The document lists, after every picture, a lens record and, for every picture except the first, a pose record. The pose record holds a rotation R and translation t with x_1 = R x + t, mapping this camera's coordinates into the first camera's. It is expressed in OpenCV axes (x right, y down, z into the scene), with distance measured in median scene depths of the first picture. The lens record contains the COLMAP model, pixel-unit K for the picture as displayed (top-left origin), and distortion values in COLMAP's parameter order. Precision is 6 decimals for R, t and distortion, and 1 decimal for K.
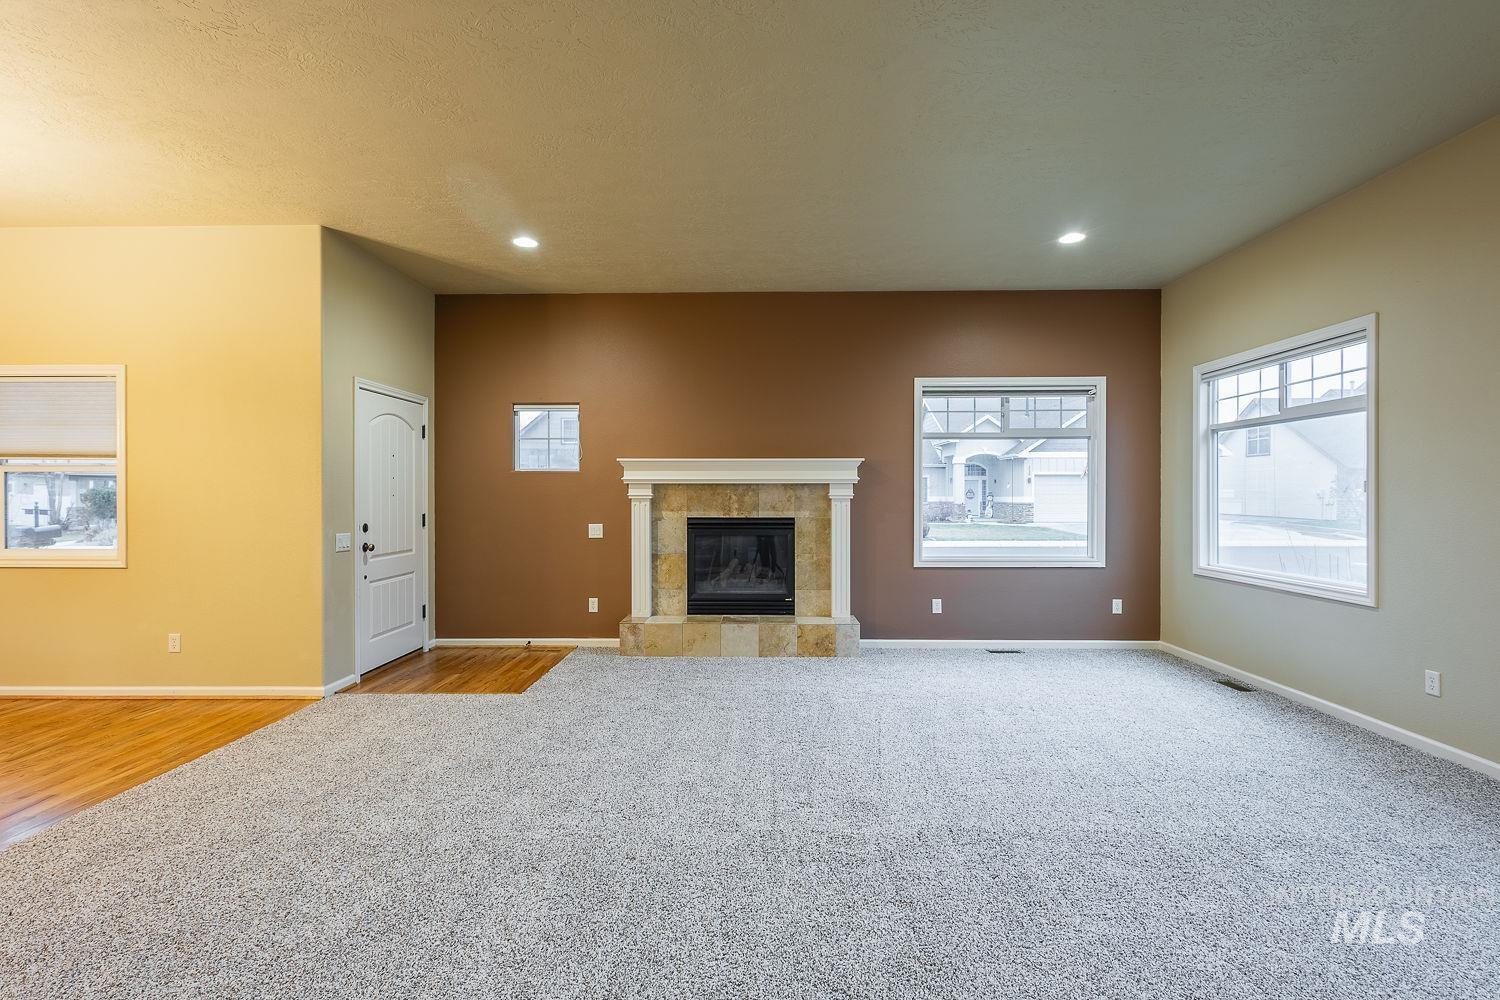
lens RADIAL K [[697.3, 0, 750.0], [0, 697.3, 500.0], [0, 0, 1]] dist [0.002498, -0.000888]
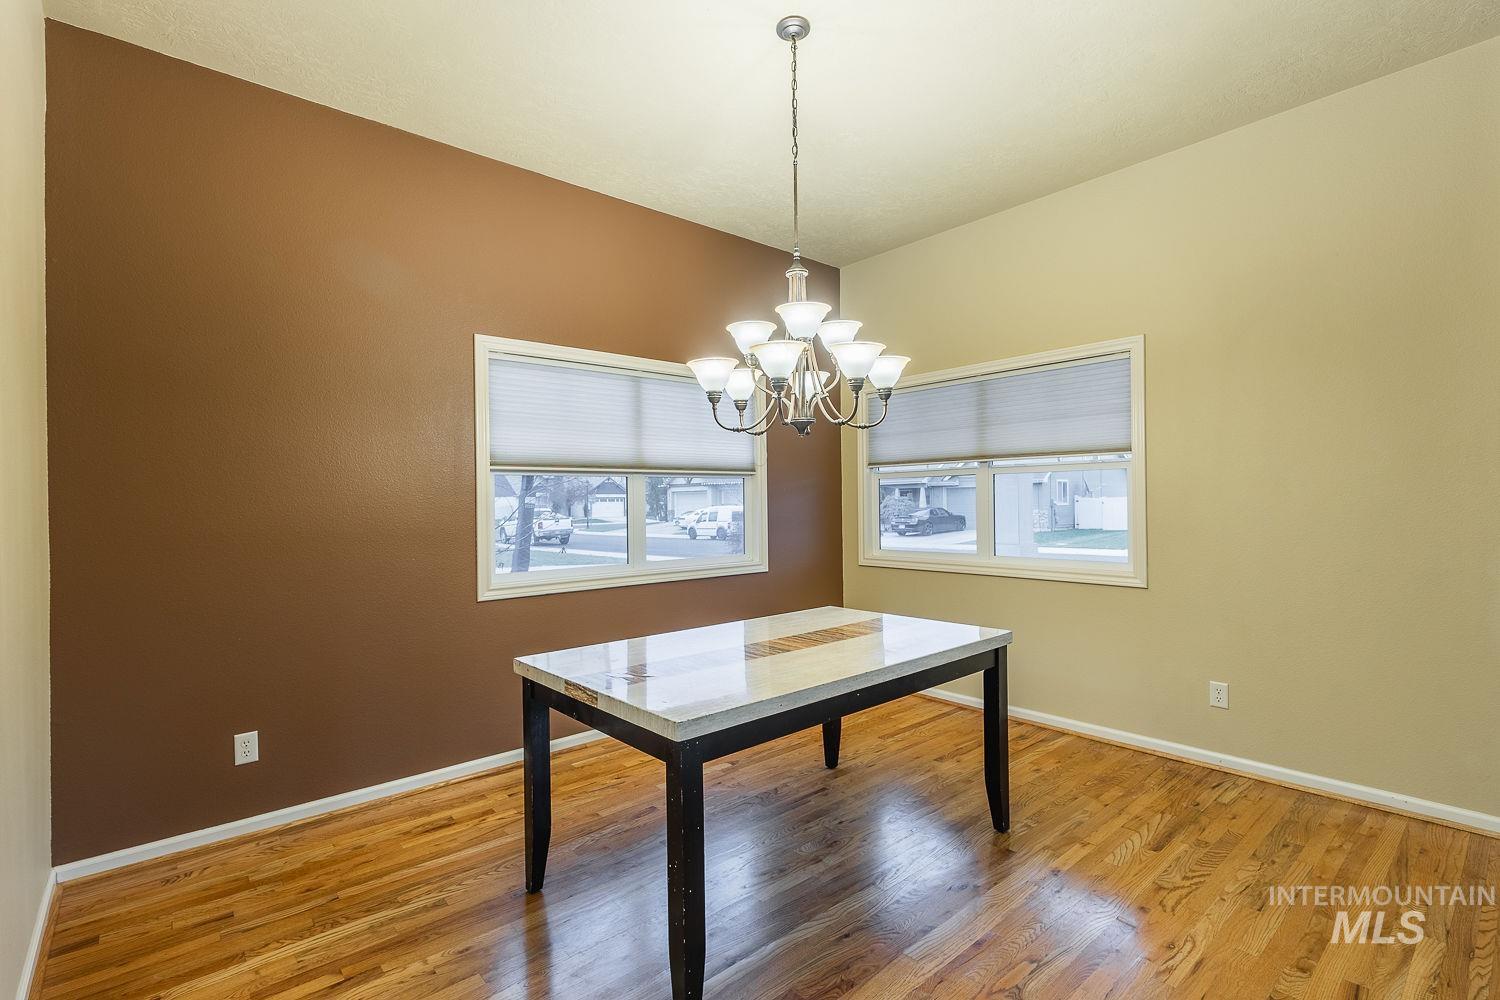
lens RADIAL K [[697.3, 0, 750.0], [0, 697.3, 500.0], [0, 0, 1]] dist [0.002498, -0.000888]
pose [[0.670444, -0.006752, -0.741930, -0.636374], [0.007427, 0.999970, -0.002390, -0.005773], [0.741923, -0.003908, 0.670473, 0.135891]]
